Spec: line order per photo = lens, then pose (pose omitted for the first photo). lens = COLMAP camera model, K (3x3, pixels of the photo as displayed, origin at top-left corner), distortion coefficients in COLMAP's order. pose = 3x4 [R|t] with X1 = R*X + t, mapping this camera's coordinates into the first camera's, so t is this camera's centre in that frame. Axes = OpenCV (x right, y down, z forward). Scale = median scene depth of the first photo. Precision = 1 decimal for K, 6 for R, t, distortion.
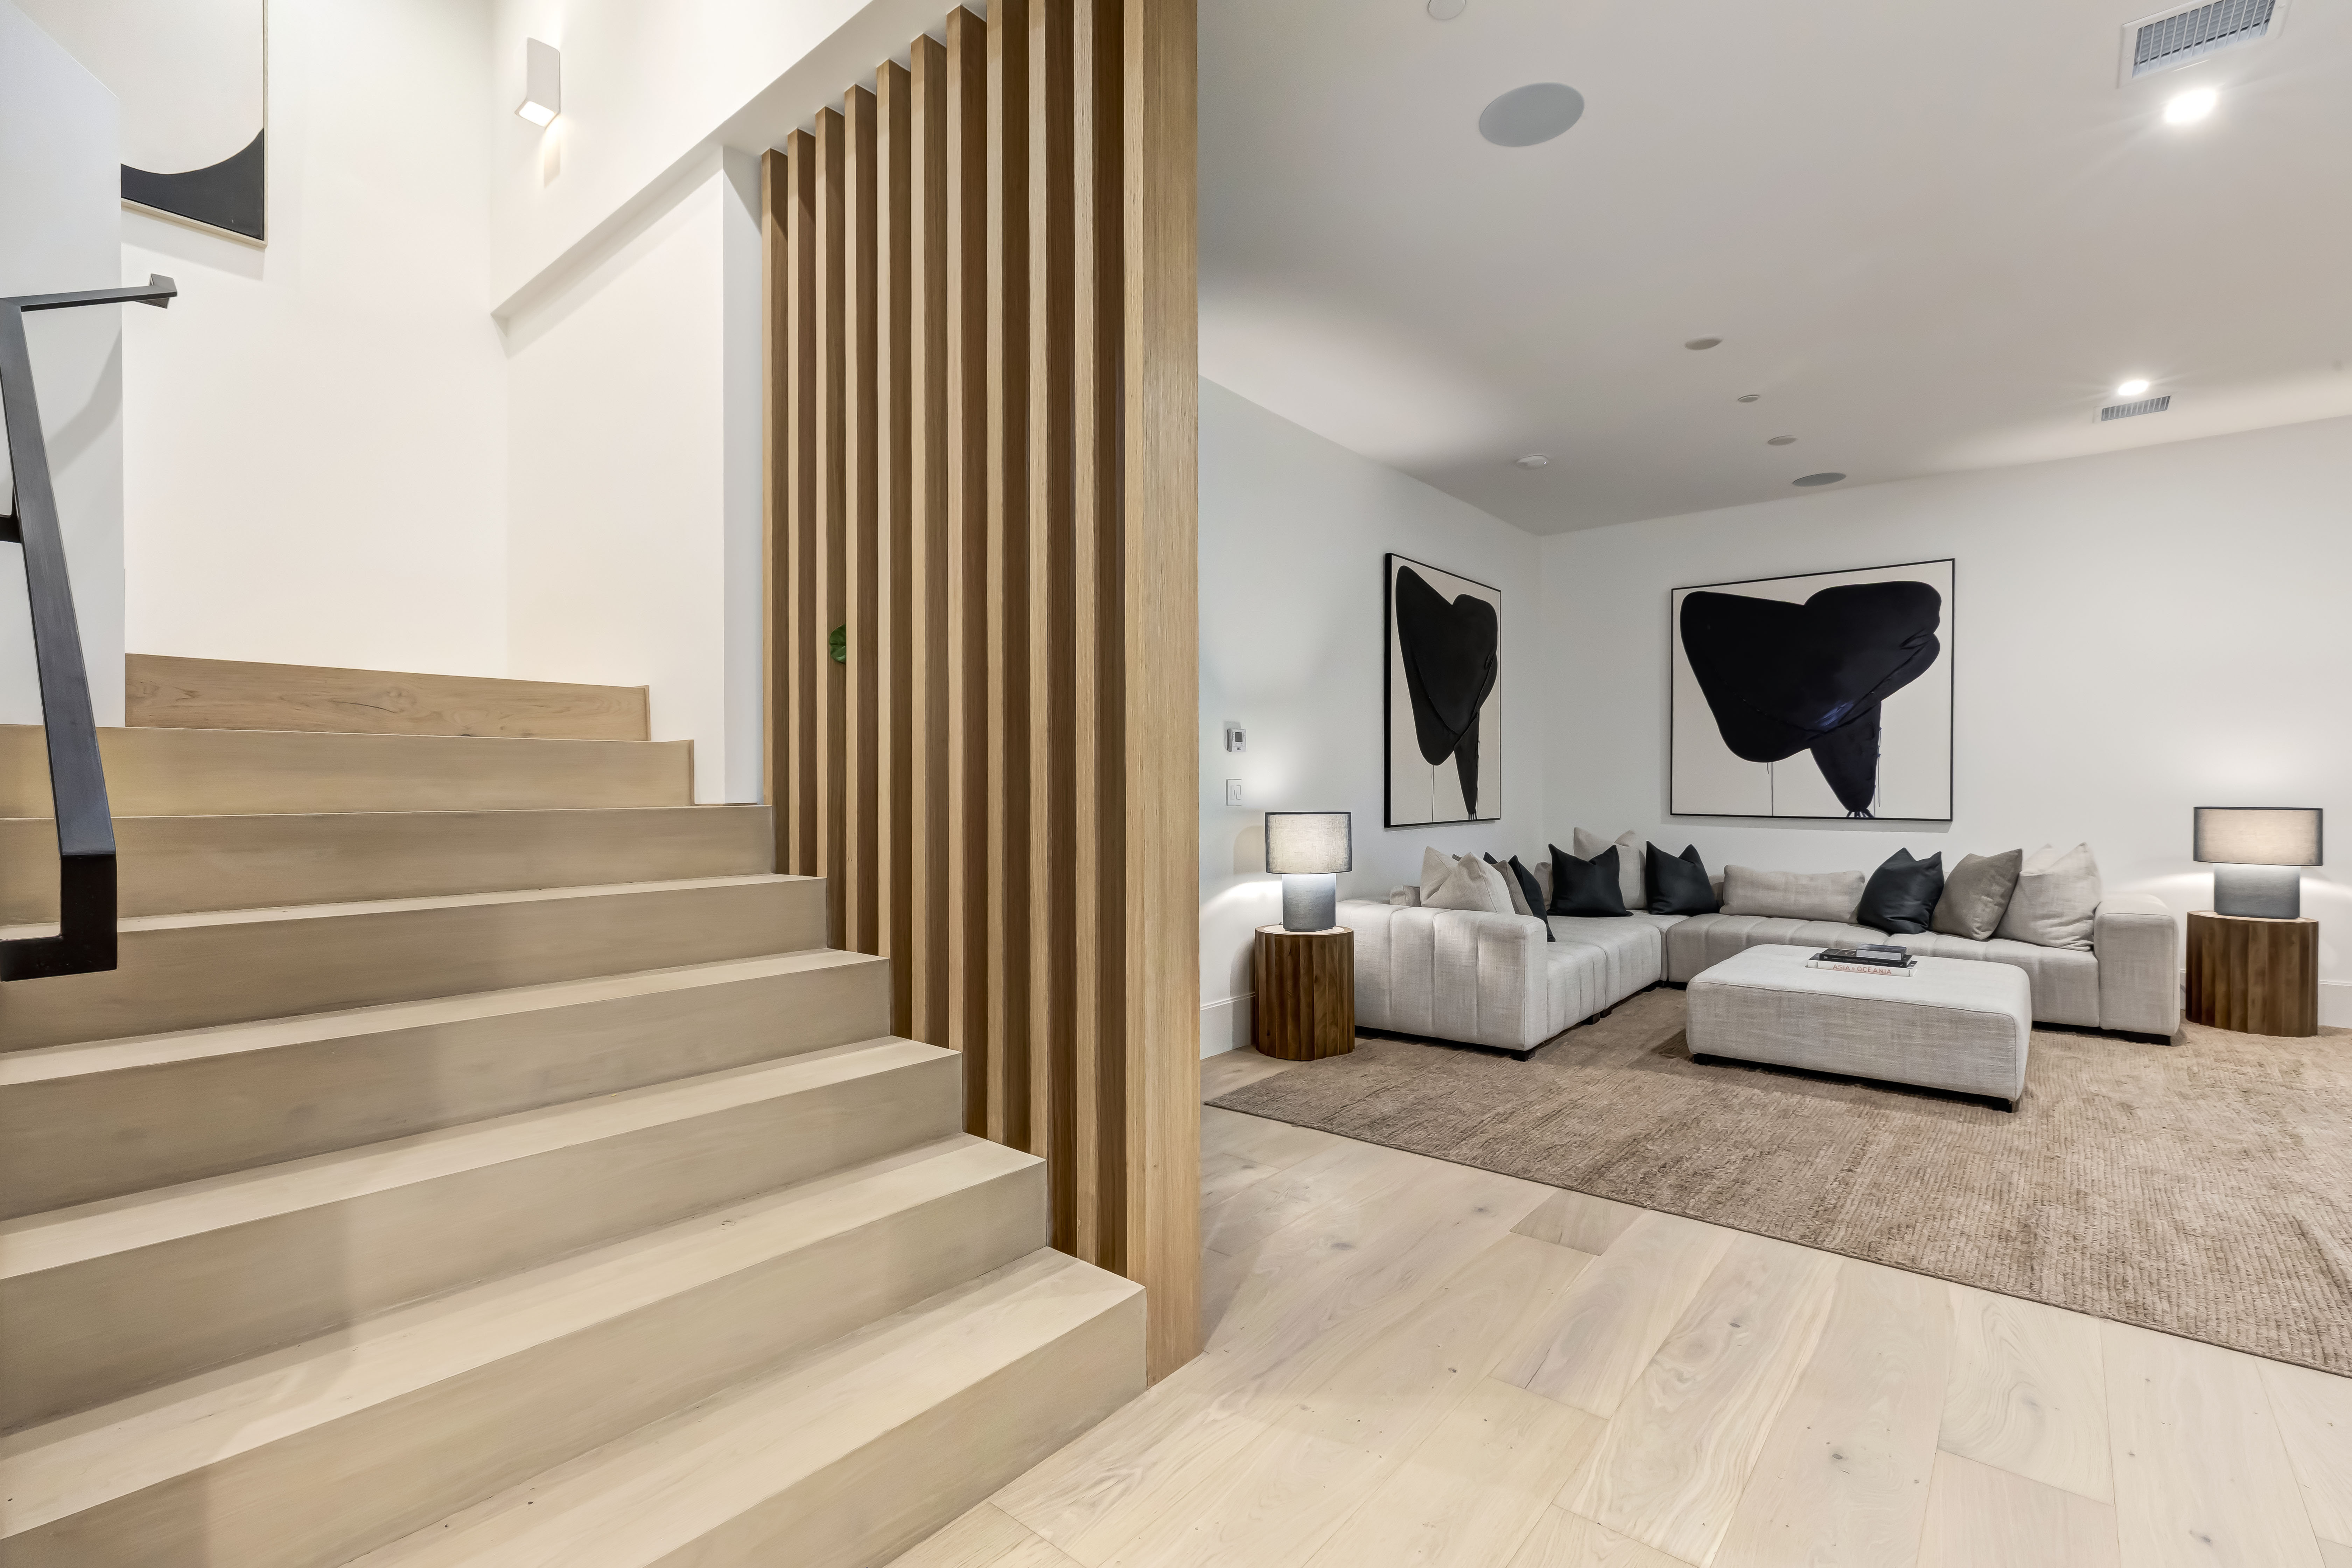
lens RADIAL K [[1062.8, 0, 1179.7], [0, 1062.8, 778.6], [0, 0, 1]] dist [0.008339, 0.001615]
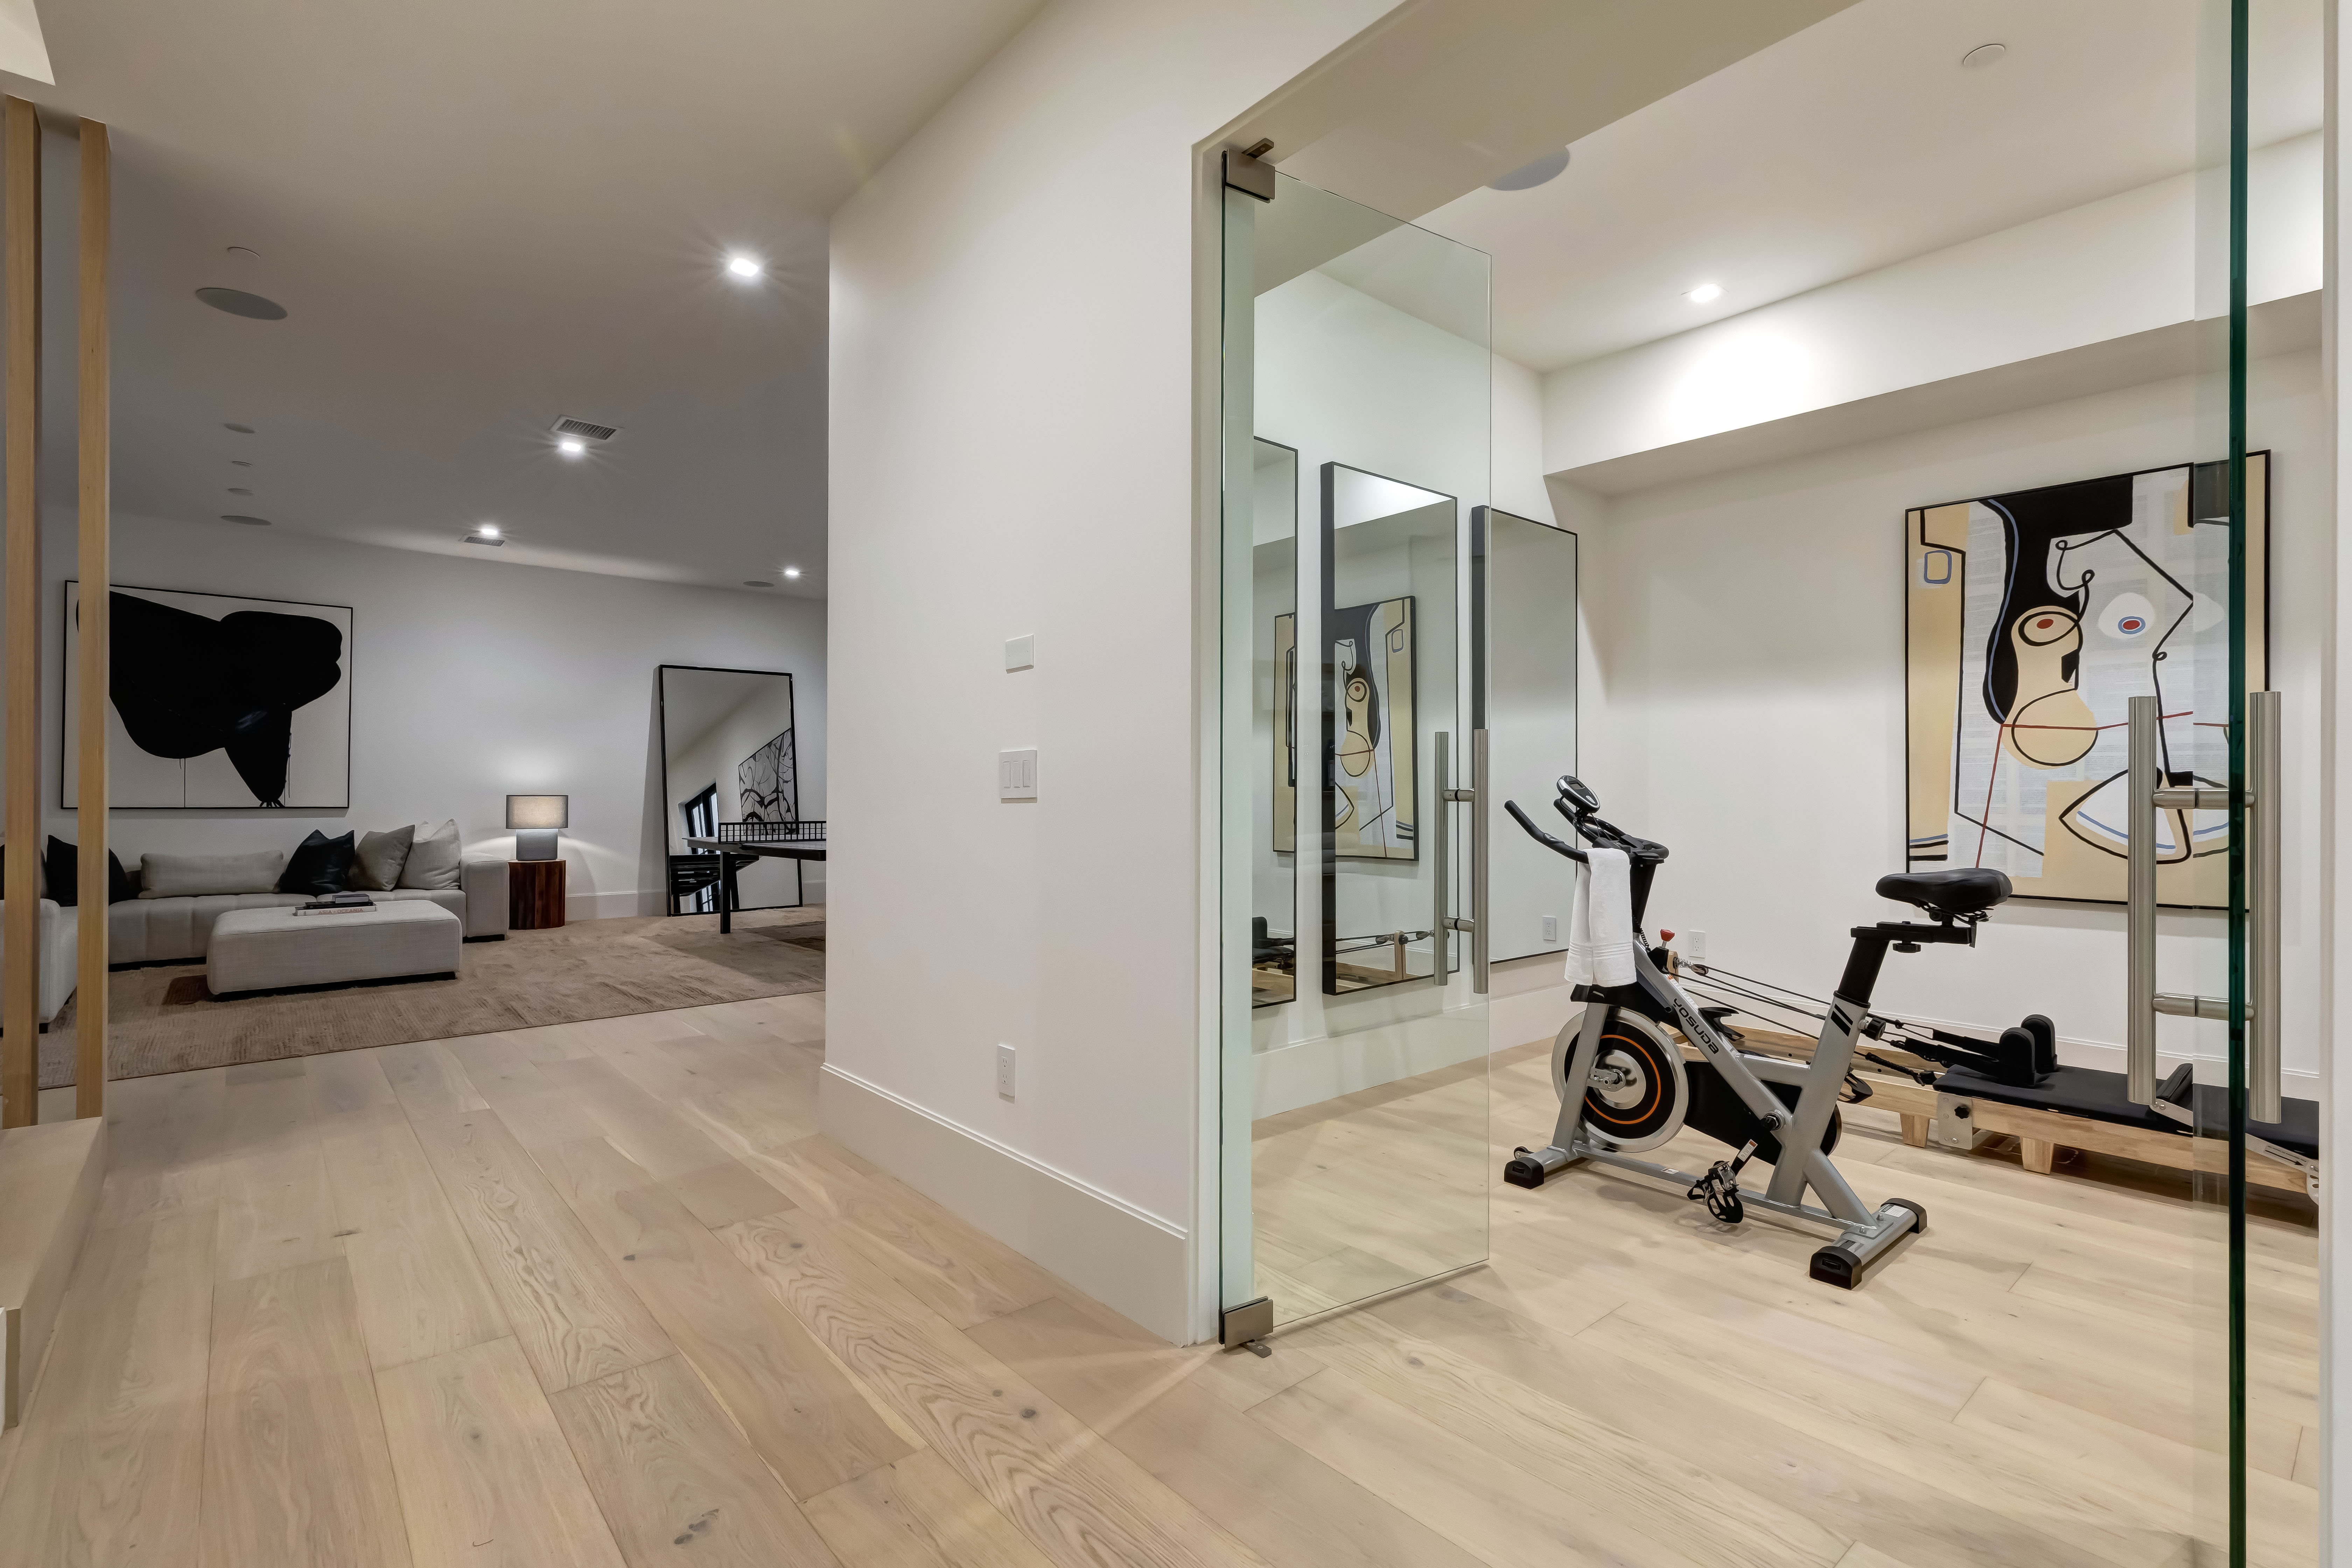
lens RADIAL K [[1062.8, 0, 1165.3], [0, 1062.8, 787.8], [0, 0, 1]] dist [0.008339, 0.001615]
pose [[0.178076, 0.003076, 0.984012, -0.463923], [-0.008758, 0.999960, -0.001541, 0.009835], [-0.983978, -0.008344, 0.178095, -0.259926]]
